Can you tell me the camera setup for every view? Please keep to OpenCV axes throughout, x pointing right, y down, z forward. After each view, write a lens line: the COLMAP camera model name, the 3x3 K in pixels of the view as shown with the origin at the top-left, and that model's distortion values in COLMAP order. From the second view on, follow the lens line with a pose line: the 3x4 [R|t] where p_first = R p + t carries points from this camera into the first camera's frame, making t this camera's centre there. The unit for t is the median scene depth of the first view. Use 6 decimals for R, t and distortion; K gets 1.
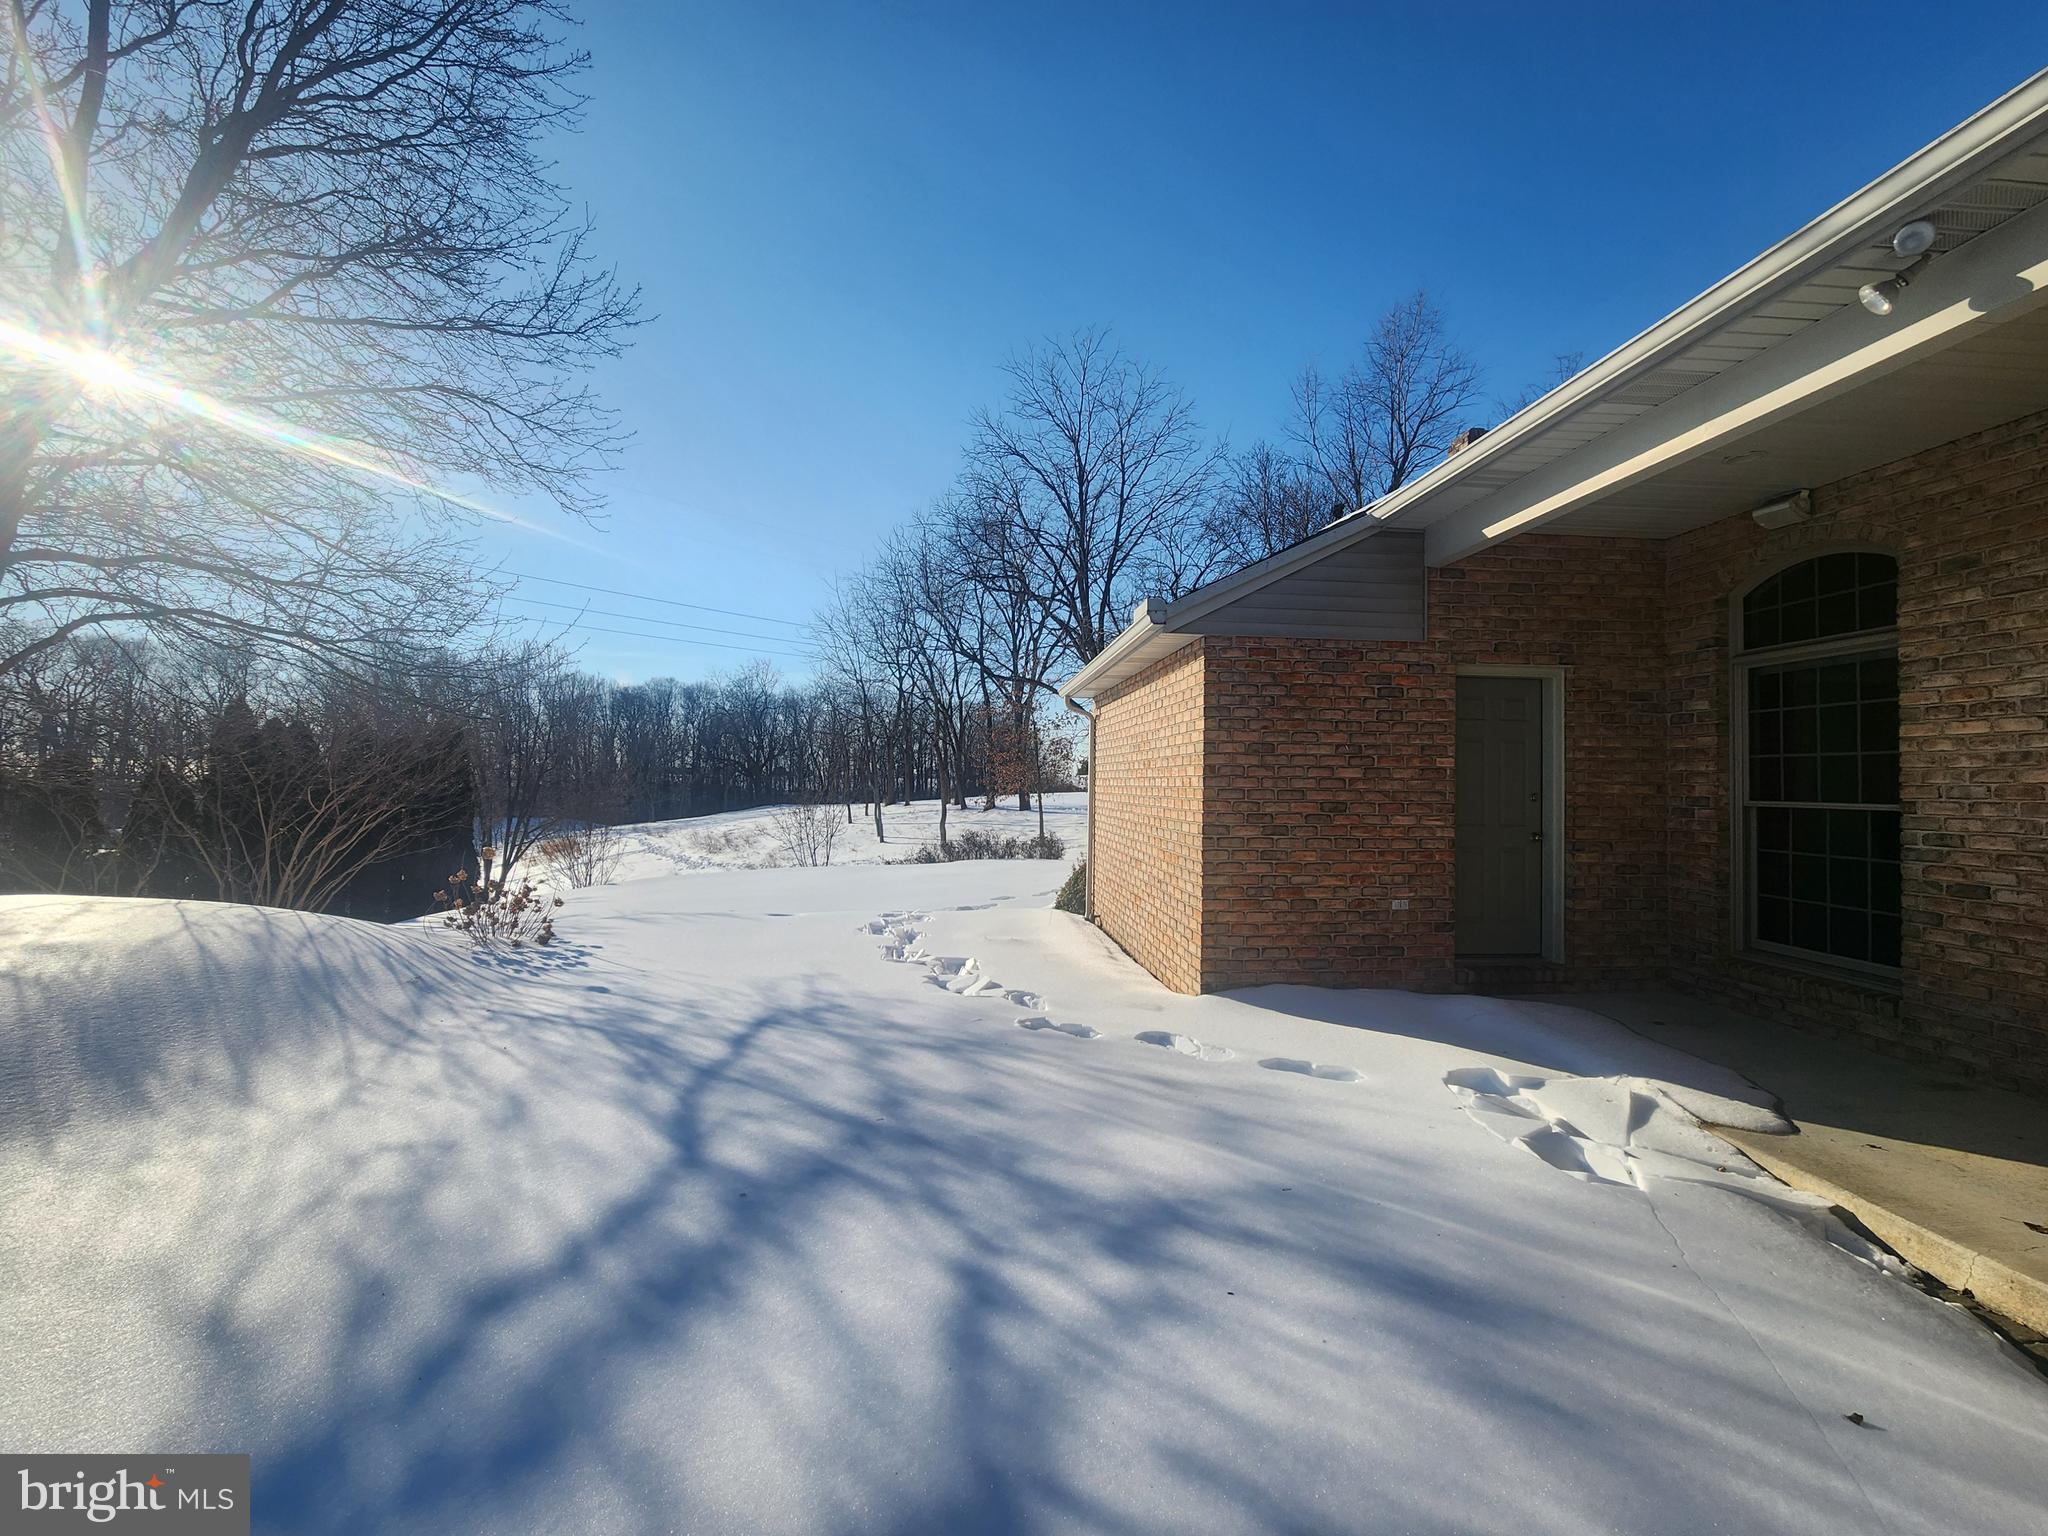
lens RADIAL K [[832.0, 0, 1025.7], [0, 832.0, 762.0], [0, 0, 1]] dist [0.002593, -0.000873]
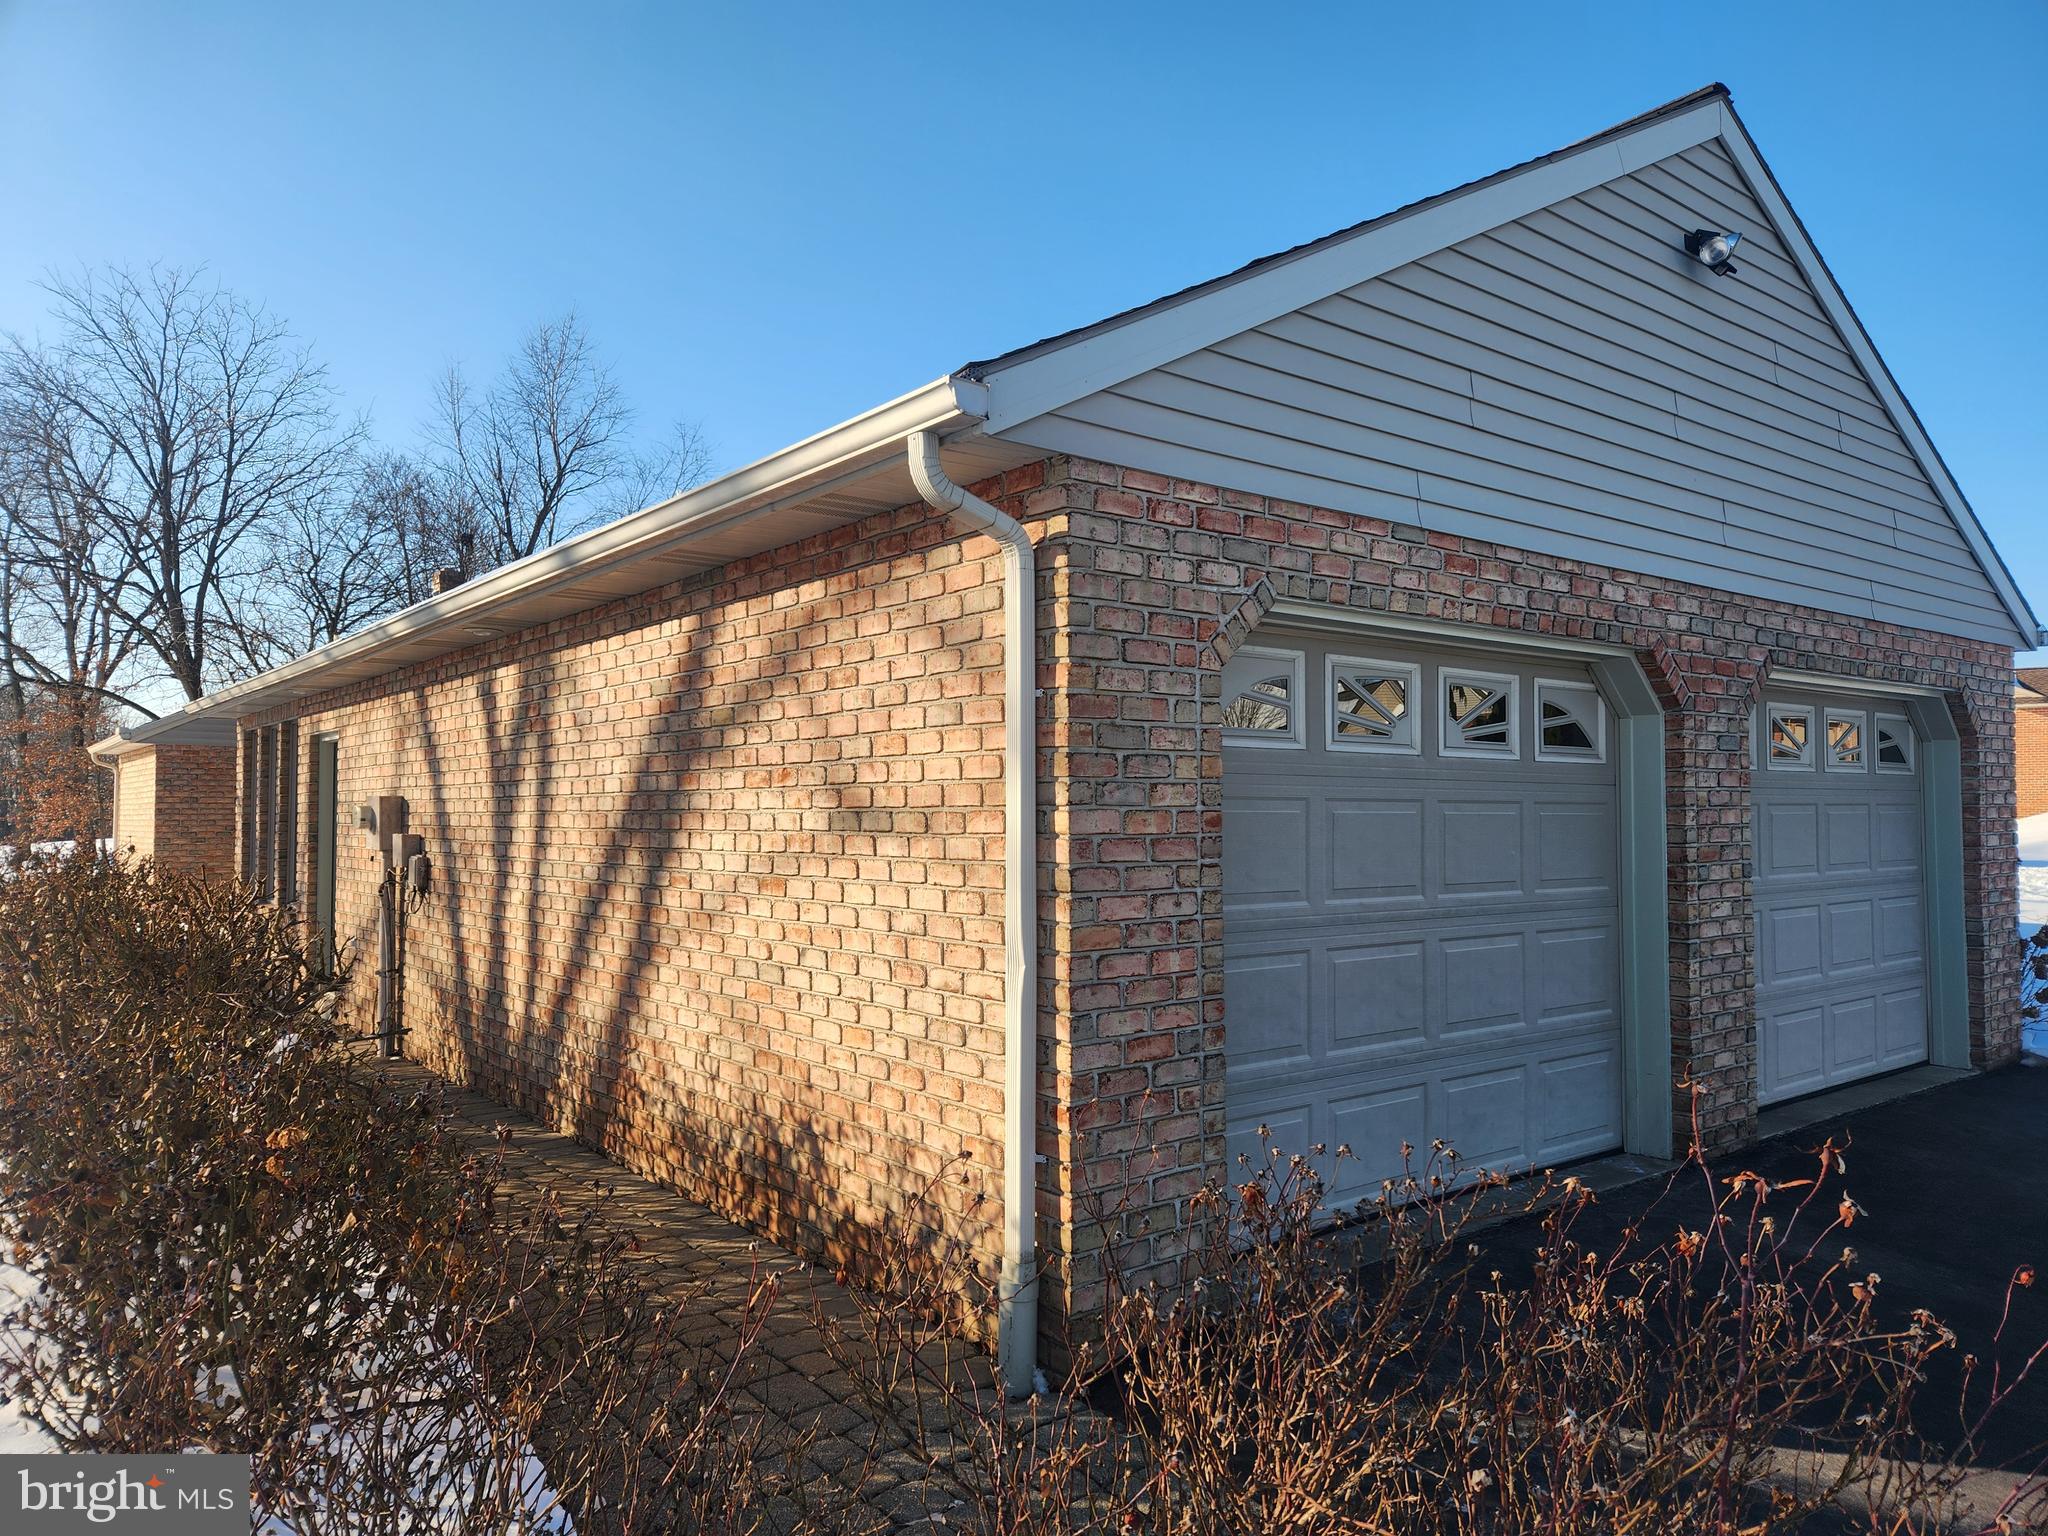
lens RADIAL K [[1386.8, 0, 1027.8], [0, 1386.8, 766.8], [0, 0, 1]] dist [0.063035, -0.043532]
pose [[0.839170, 0.008797, 0.543797, 0.127390], [-0.004469, 0.999947, -0.009279, -0.074562], [-0.543850, 0.005357, 0.839165, -3.006468]]
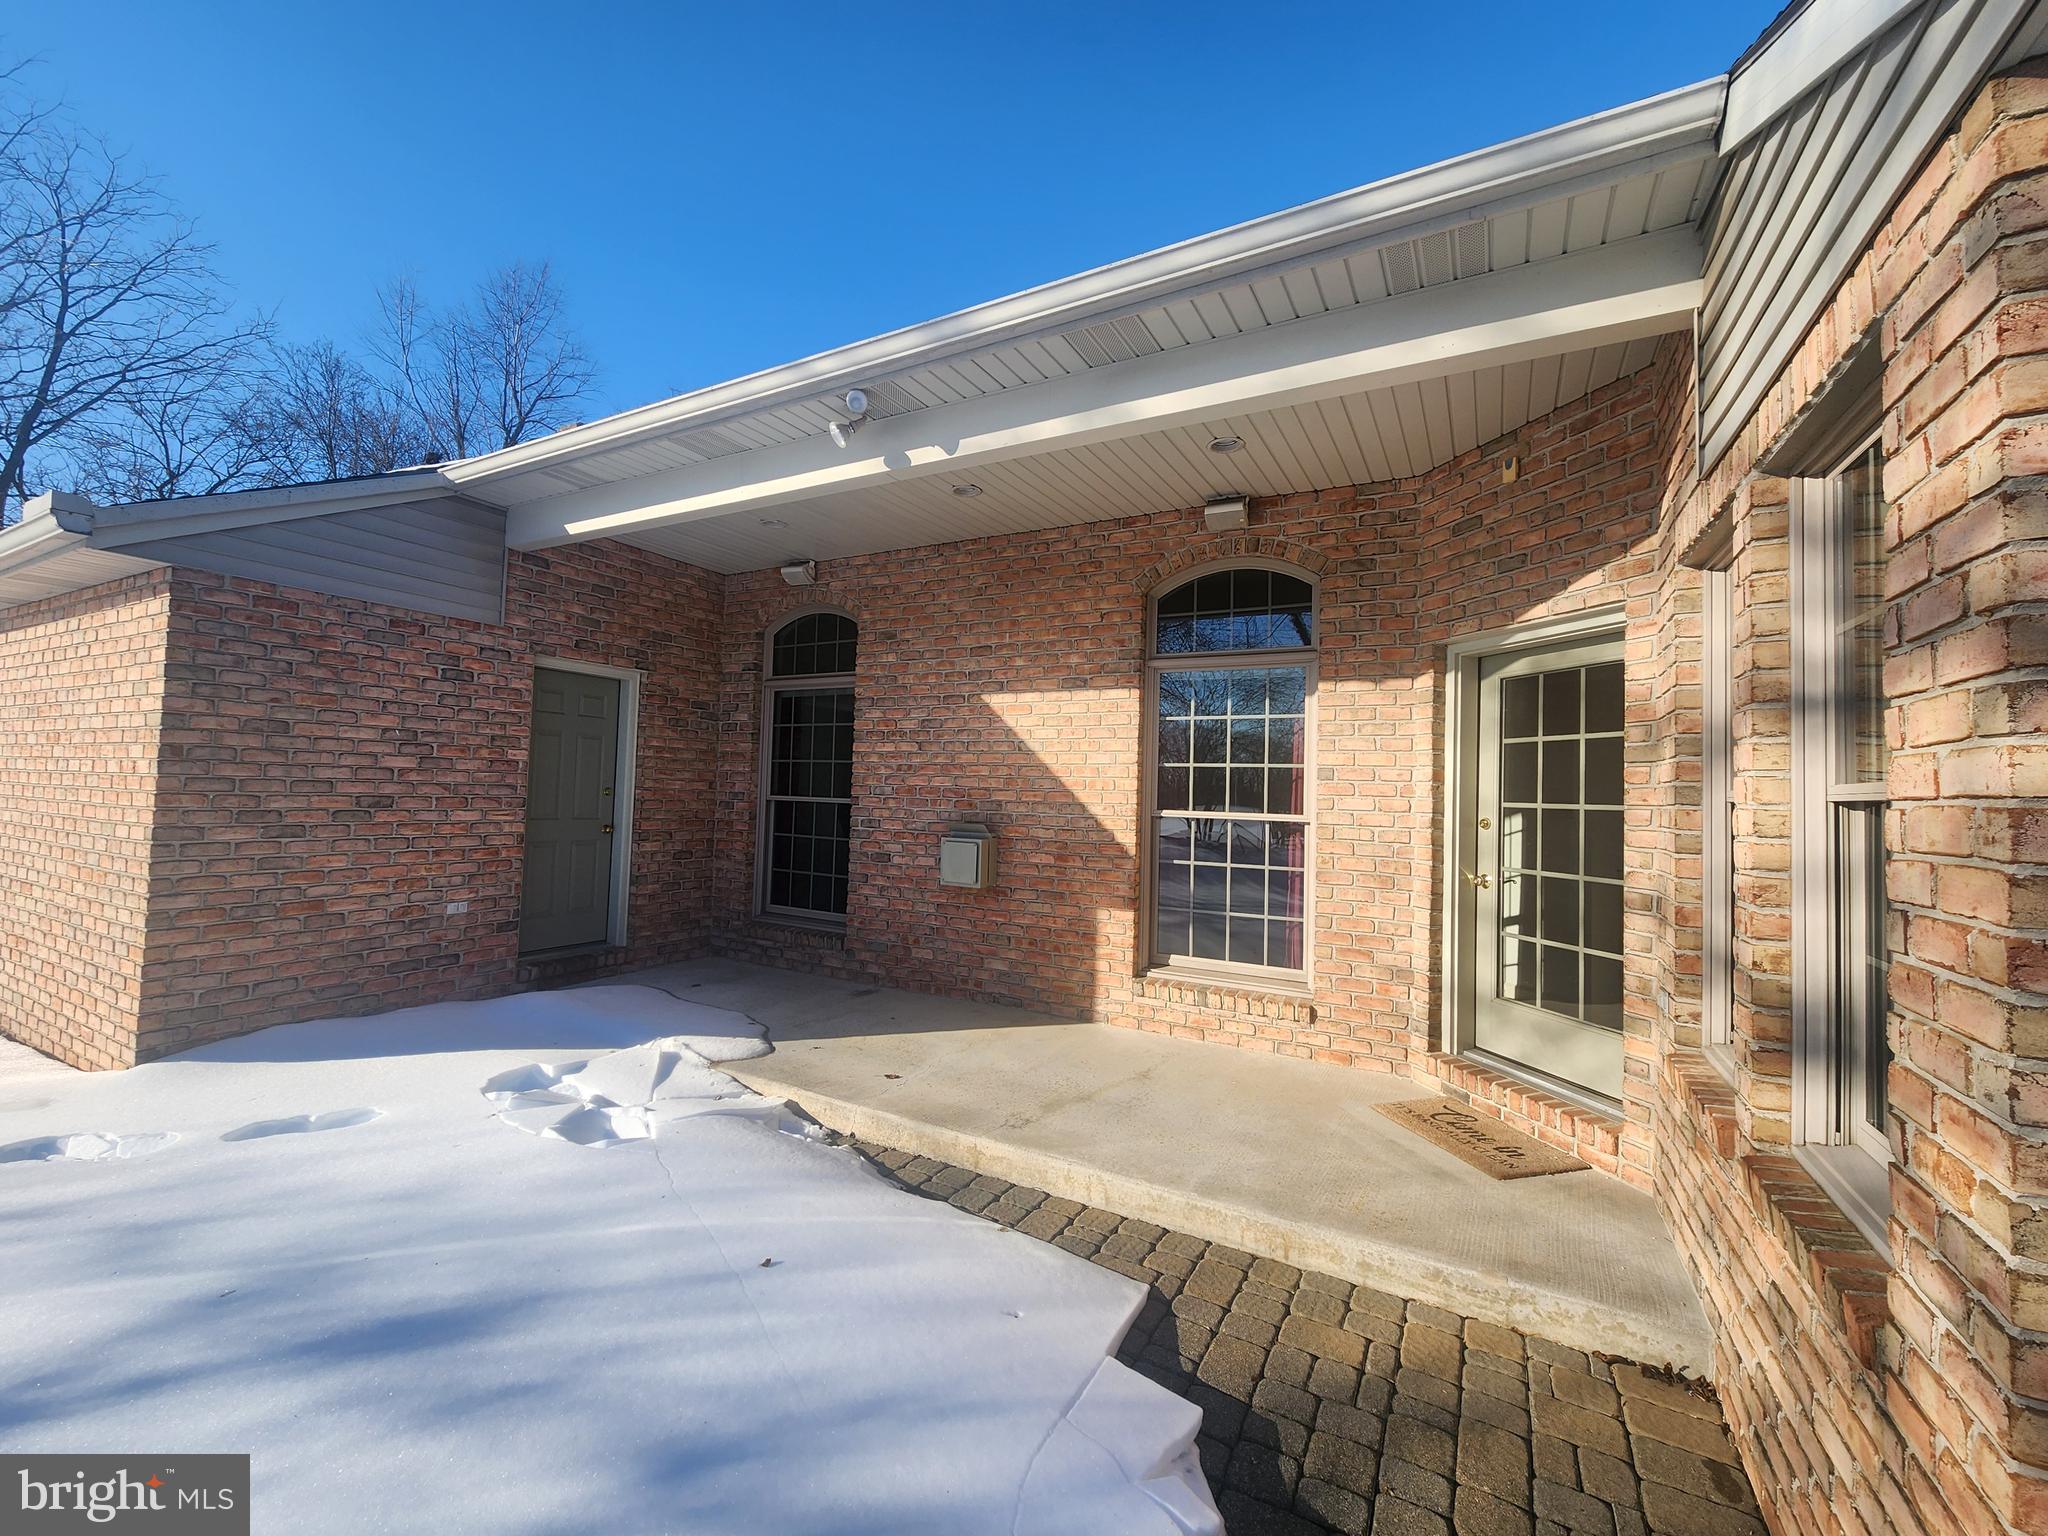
lens RADIAL K [[832.0, 0, 1020.5], [0, 832.0, 761.3], [0, 0, 1]] dist [0.002593, -0.000873]
pose [[0.558157, 0.036733, 0.828922, 0.032291], [-0.043479, 0.998942, -0.014990, -0.002844], [-0.828595, -0.027674, 0.559164, -0.020184]]
